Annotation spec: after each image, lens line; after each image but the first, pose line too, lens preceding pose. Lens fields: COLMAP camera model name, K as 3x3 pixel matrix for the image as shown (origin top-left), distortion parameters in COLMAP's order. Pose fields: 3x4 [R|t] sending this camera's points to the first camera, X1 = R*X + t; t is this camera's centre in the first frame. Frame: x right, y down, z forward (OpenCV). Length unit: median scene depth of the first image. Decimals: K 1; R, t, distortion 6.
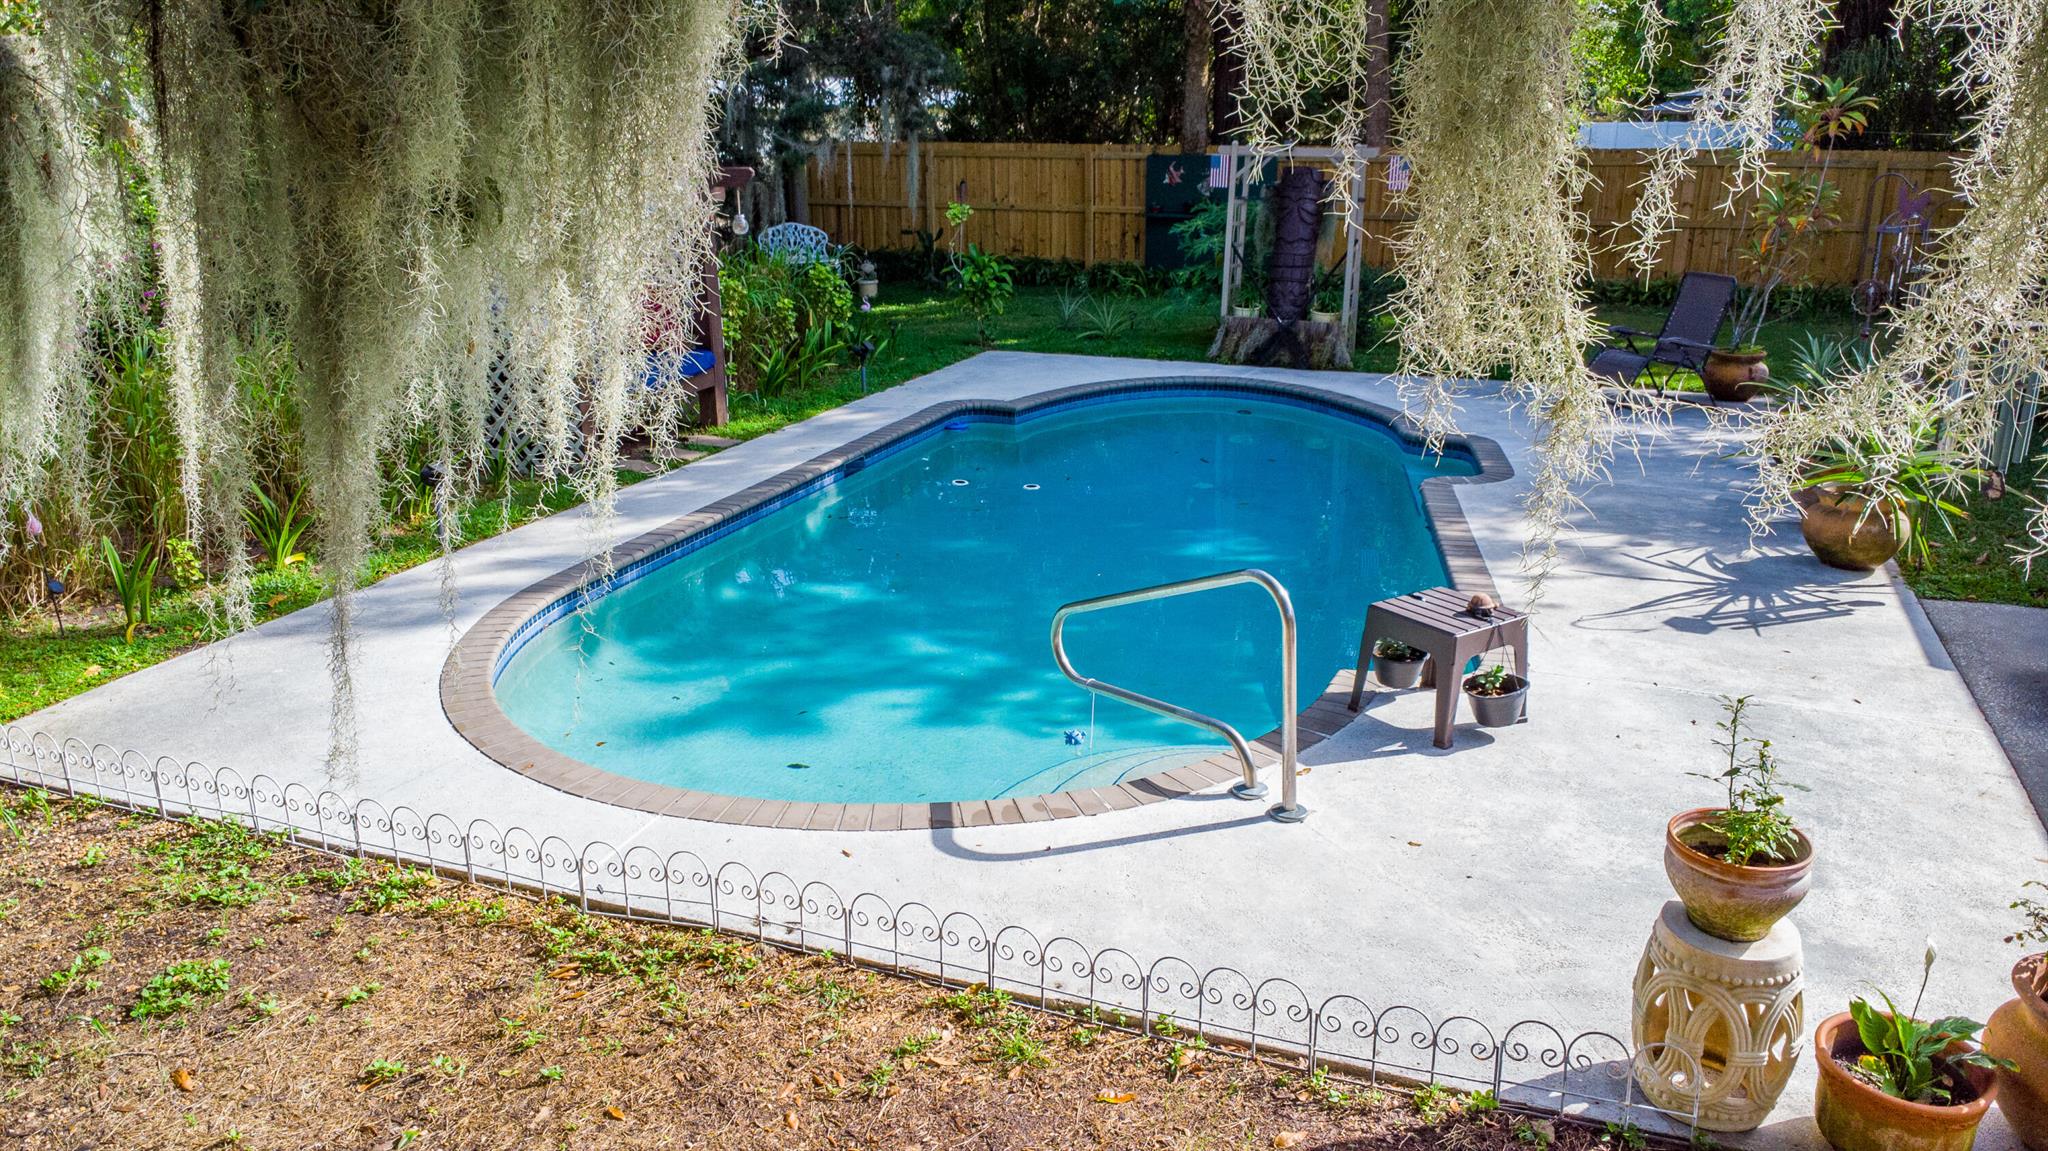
lens RADIAL K [[1490.2, 0, 1020.5], [0, 1490.2, 578.5], [0, 0, 1]] dist [0.028134, -0.035798]
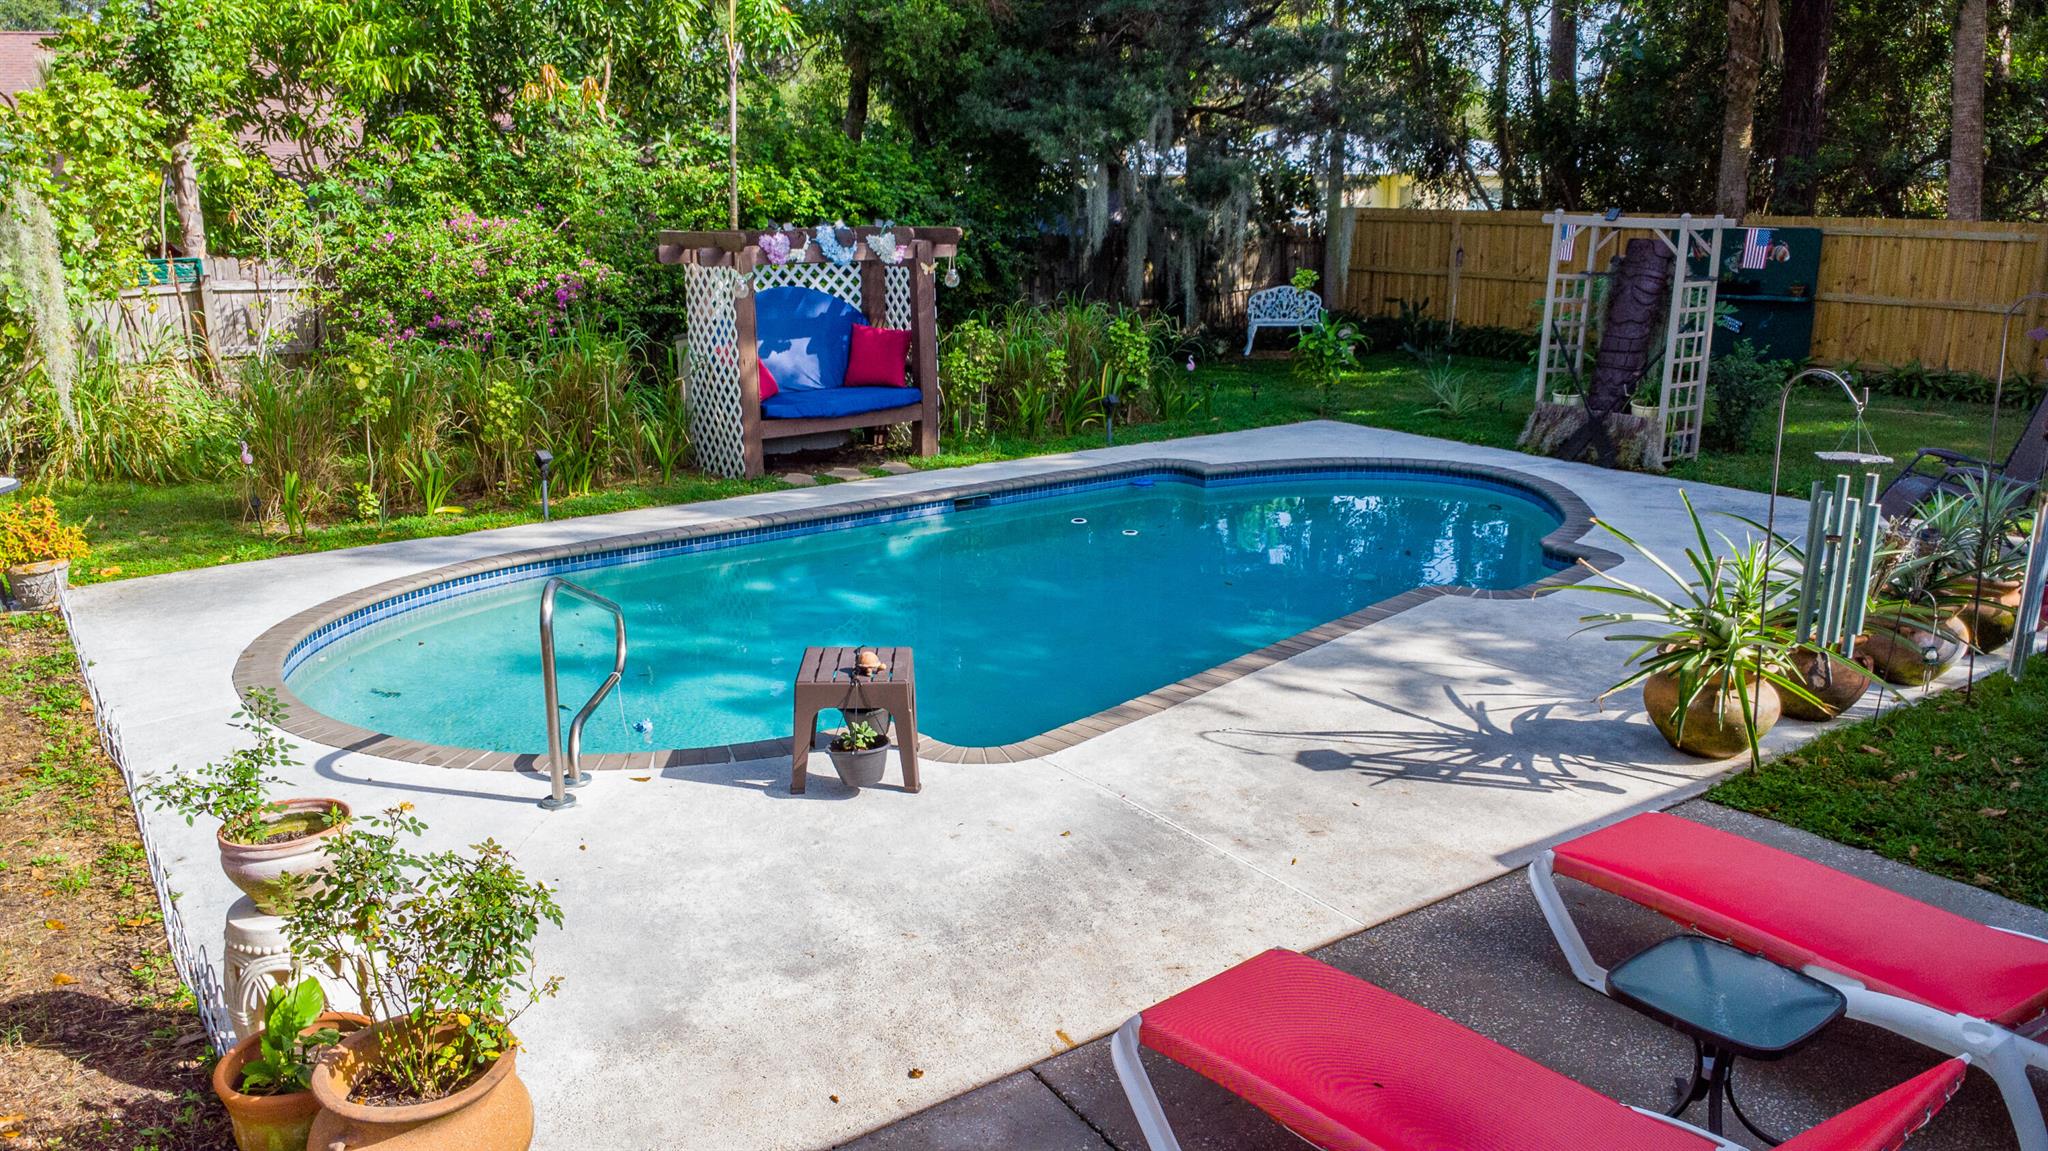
lens RADIAL K [[1490.2, 0, 1022.9], [0, 1490.2, 574.7], [0, 0, 1]] dist [0.028134, -0.035798]
pose [[0.837071, 0.140200, -0.528826, 0.375341], [-0.164002, 0.986458, 0.001930, -0.024270], [0.521935, 0.085113, 0.848728, 0.084864]]
